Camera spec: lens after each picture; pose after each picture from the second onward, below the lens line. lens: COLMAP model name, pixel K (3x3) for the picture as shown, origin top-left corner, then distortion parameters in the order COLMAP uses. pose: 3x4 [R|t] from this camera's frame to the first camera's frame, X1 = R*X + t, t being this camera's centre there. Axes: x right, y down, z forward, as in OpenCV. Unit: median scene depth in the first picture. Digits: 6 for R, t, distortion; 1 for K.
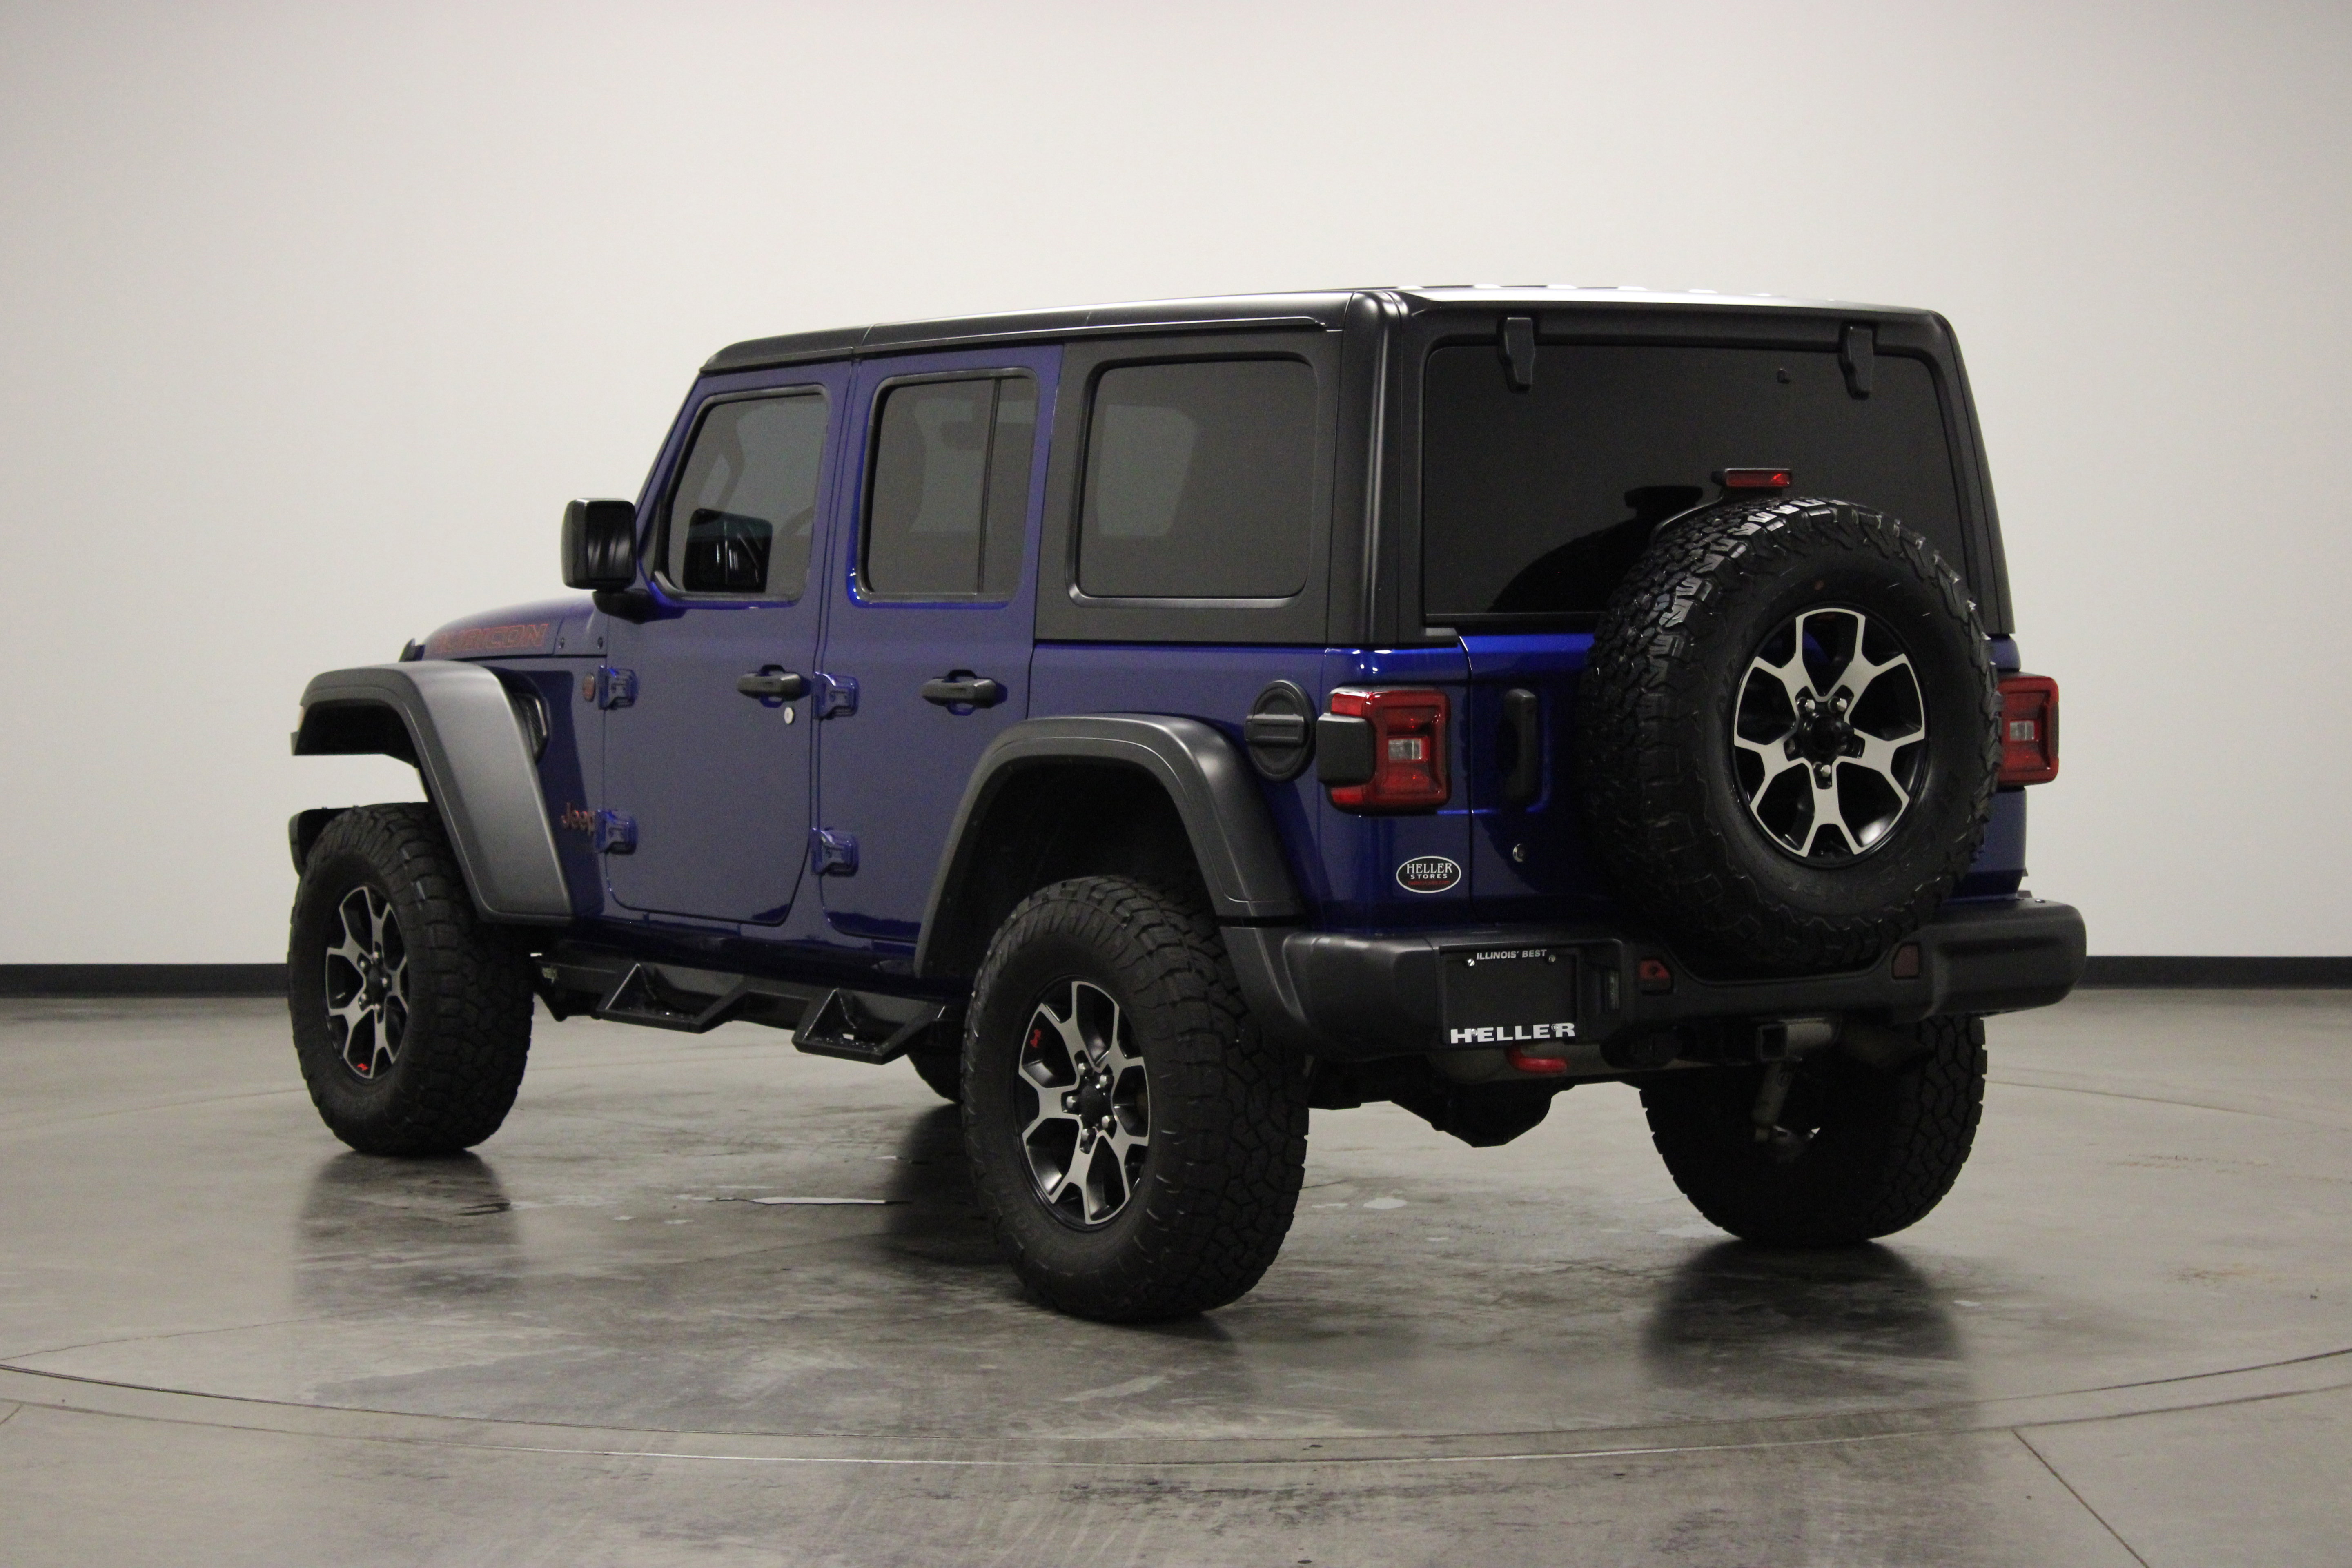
lens RADIAL K [[5378.9, 0, 1177.1], [0, 5378.9, 778.8], [0, 0, 1]] dist [0.062863, 0.000000]
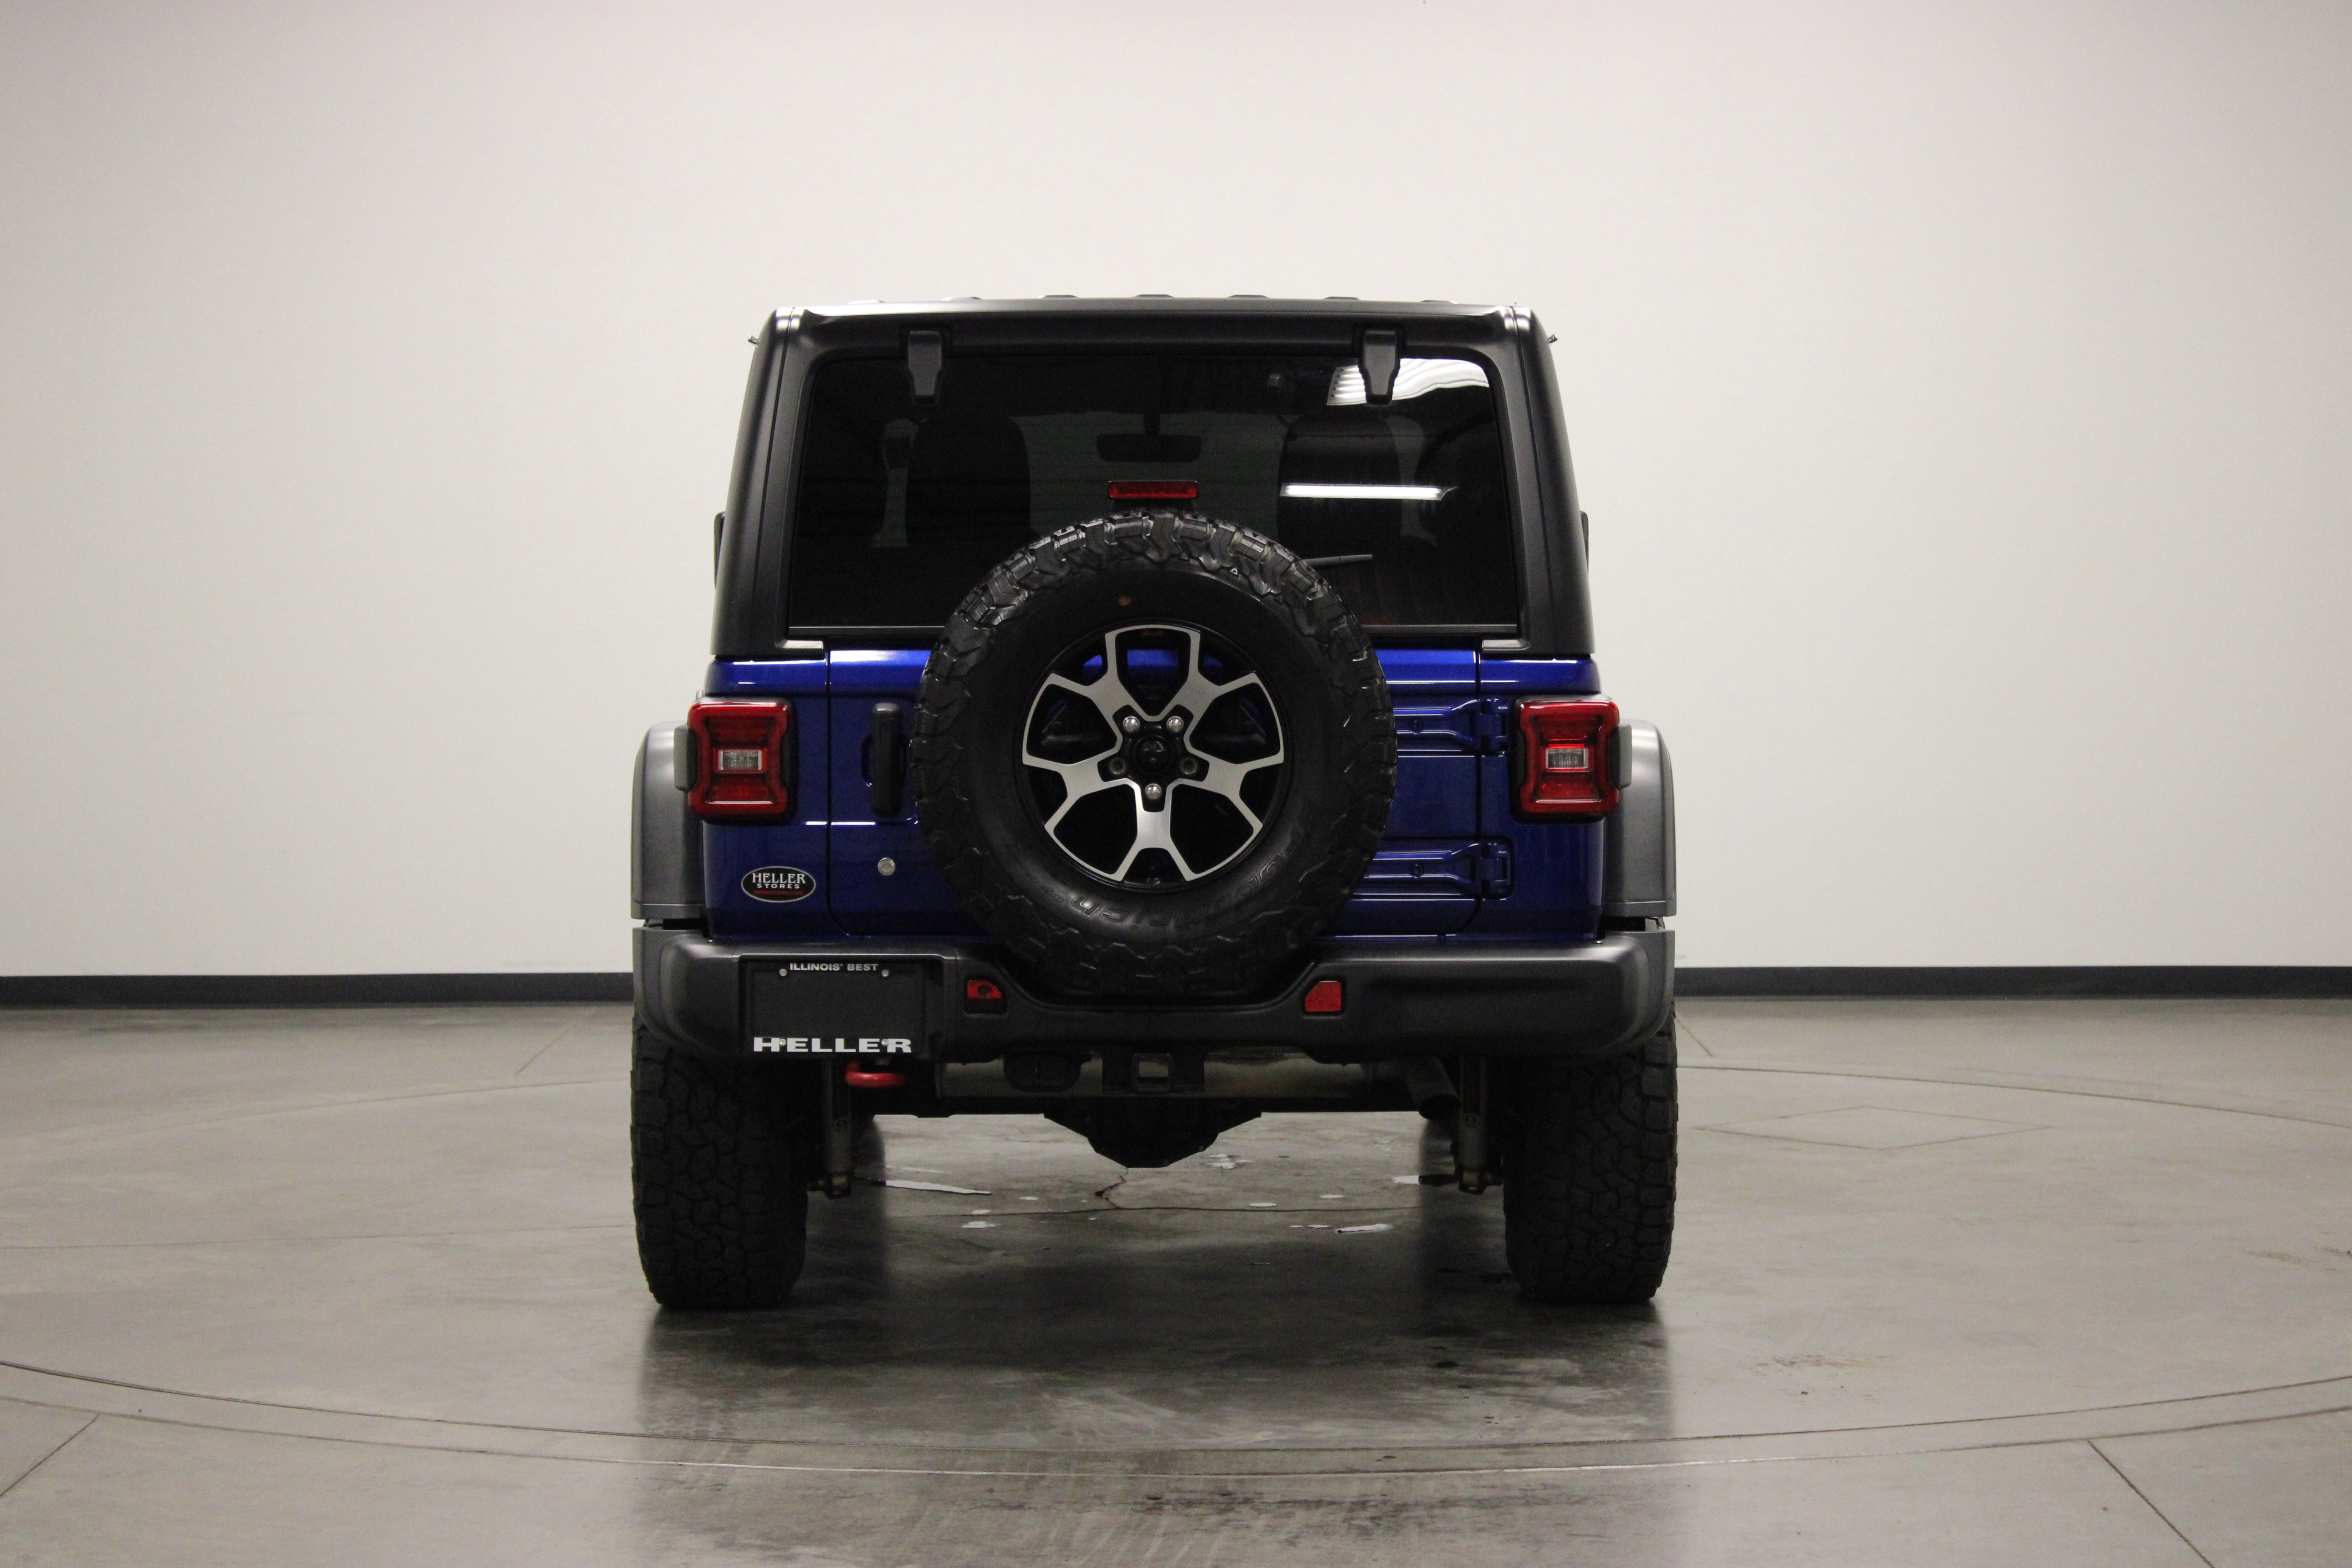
lens RADIAL K [[5378.9, 0, 1179.1], [0, 5378.9, 785.3], [0, 0, 1]] dist [0.062863, 0.000000]
pose [[0.828689, 0.026181, -0.559097, 0.669865], [-0.025563, 0.999633, 0.008921, -0.011702], [0.559126, 0.006900, 0.829054, 0.202435]]
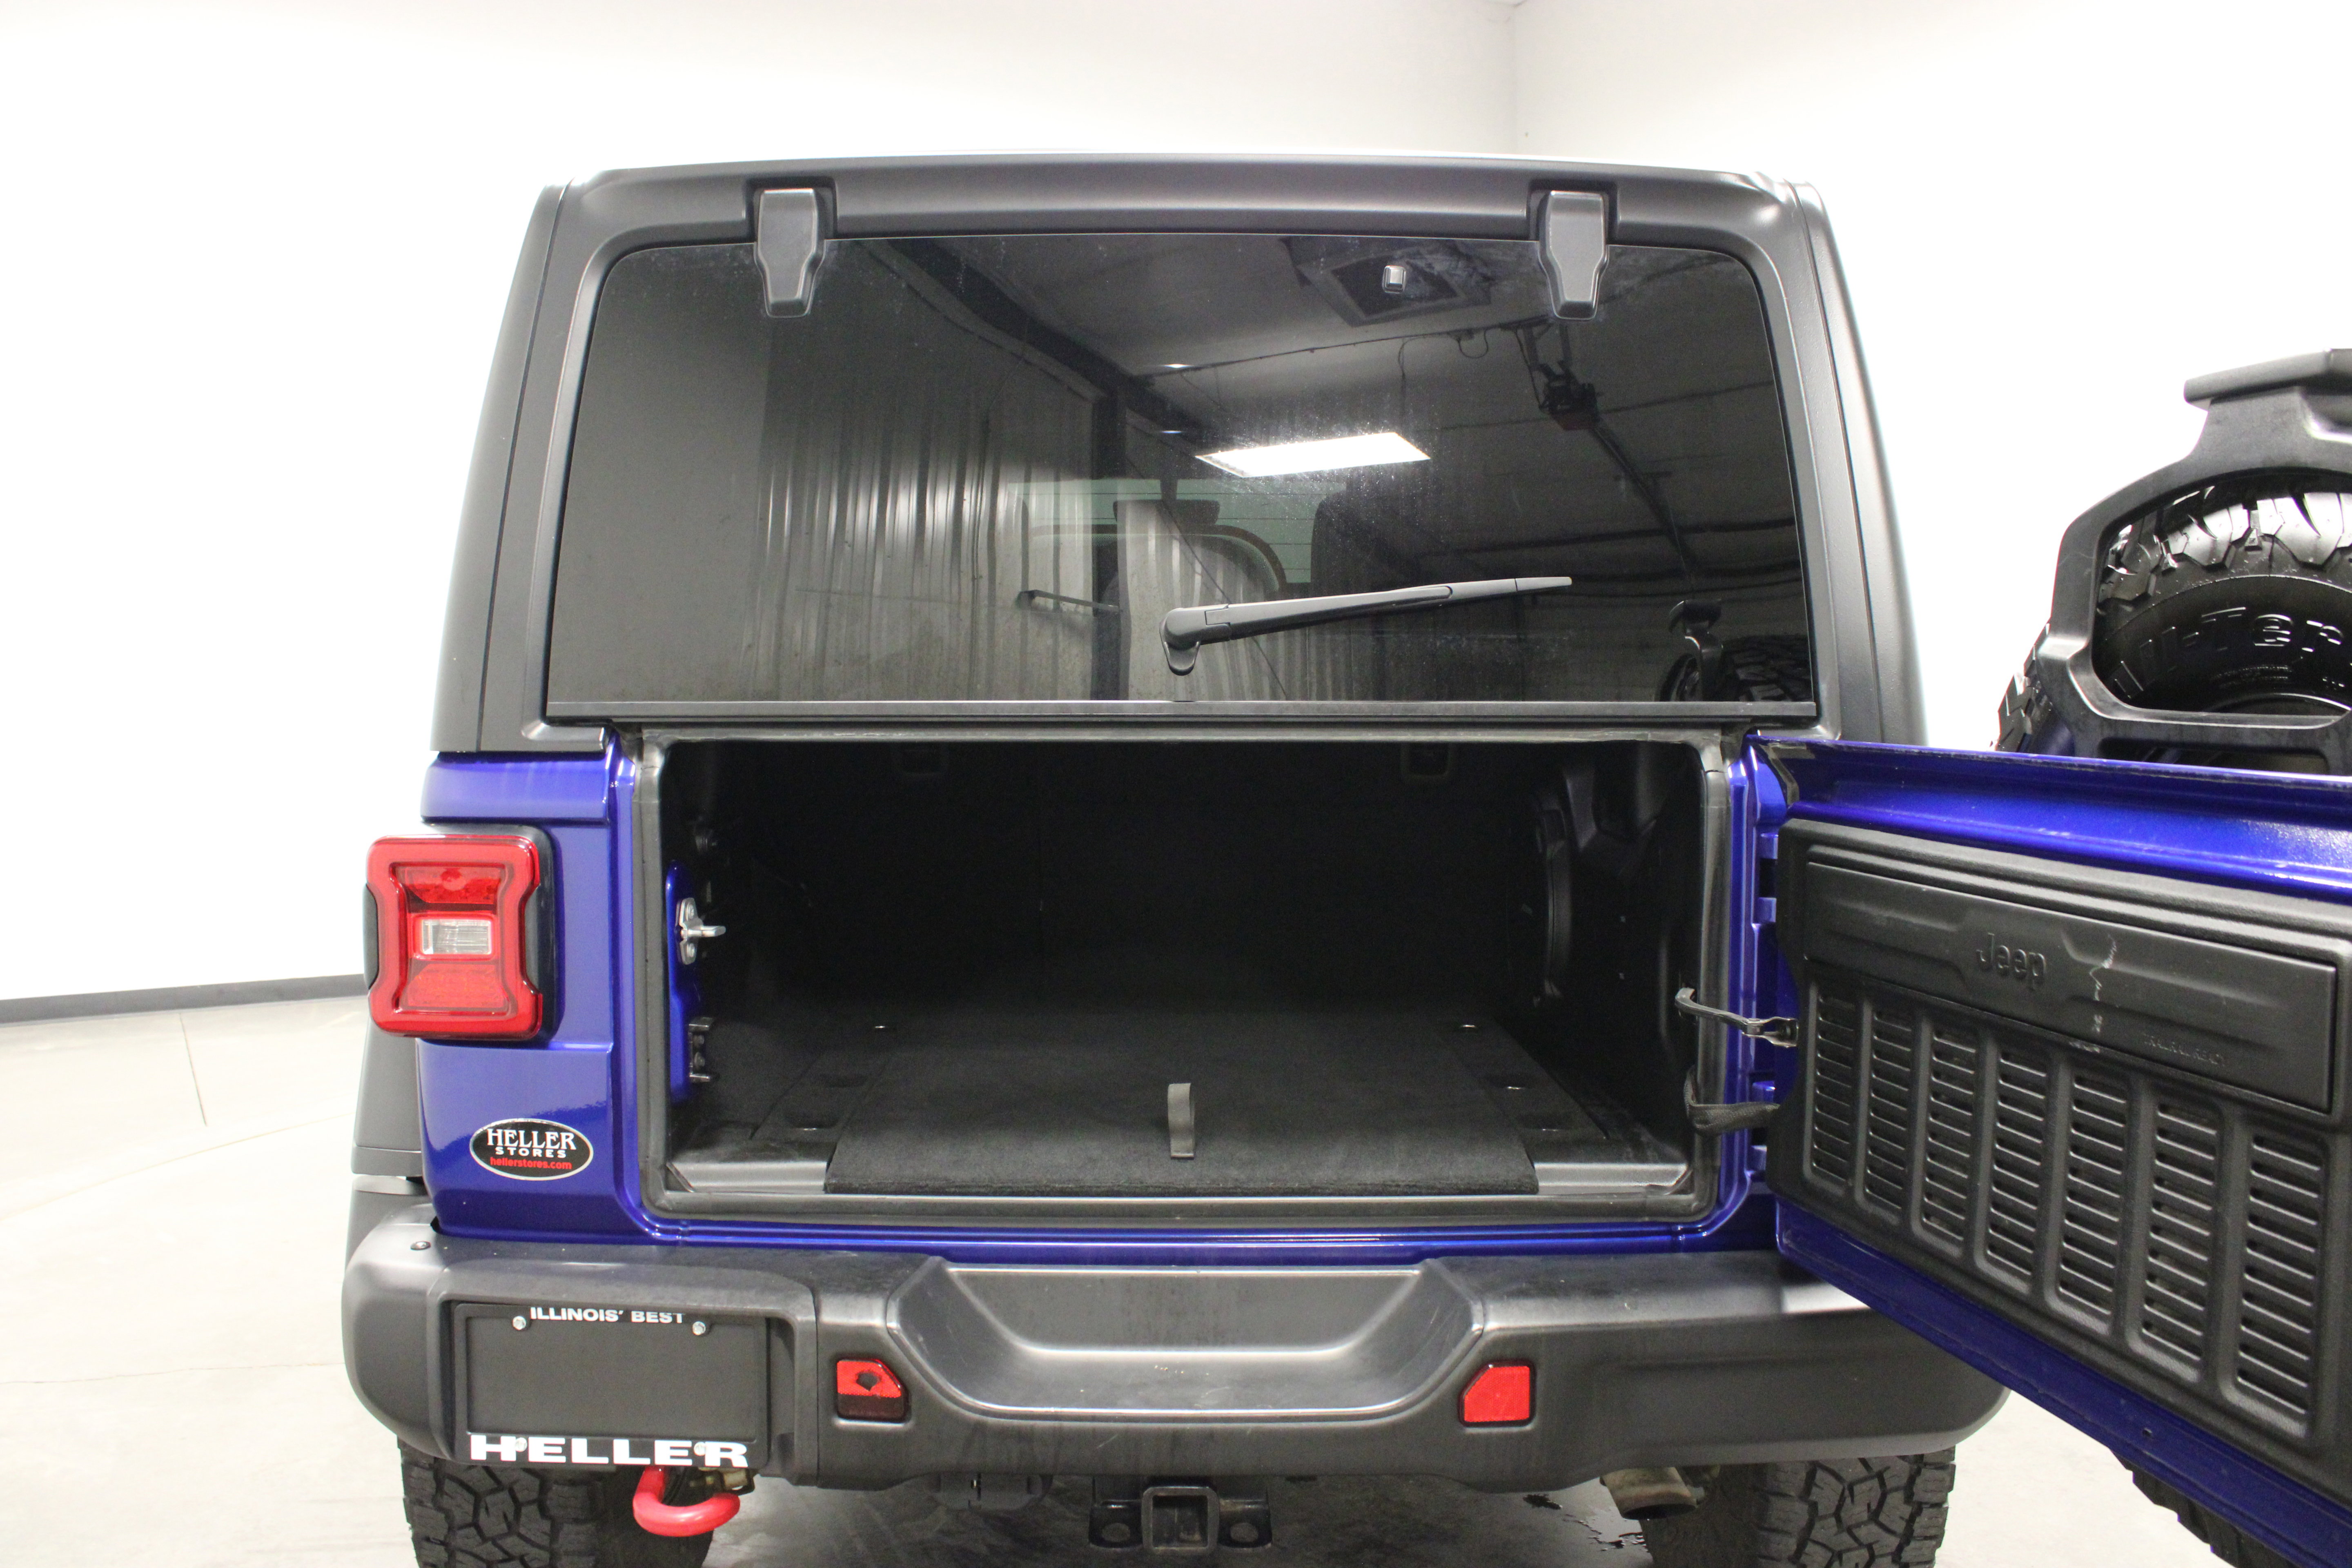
lens RADIAL K [[2013.1, 0, 1173.7], [0, 2013.1, 786.9], [0, 0, 1]] dist [-0.110826, -0.002050]
pose [[0.827554, 0.041152, -0.559876, 0.221672], [-0.028101, 0.999096, 0.031899, -0.030068], [0.560682, -0.010665, 0.827962, 0.856330]]
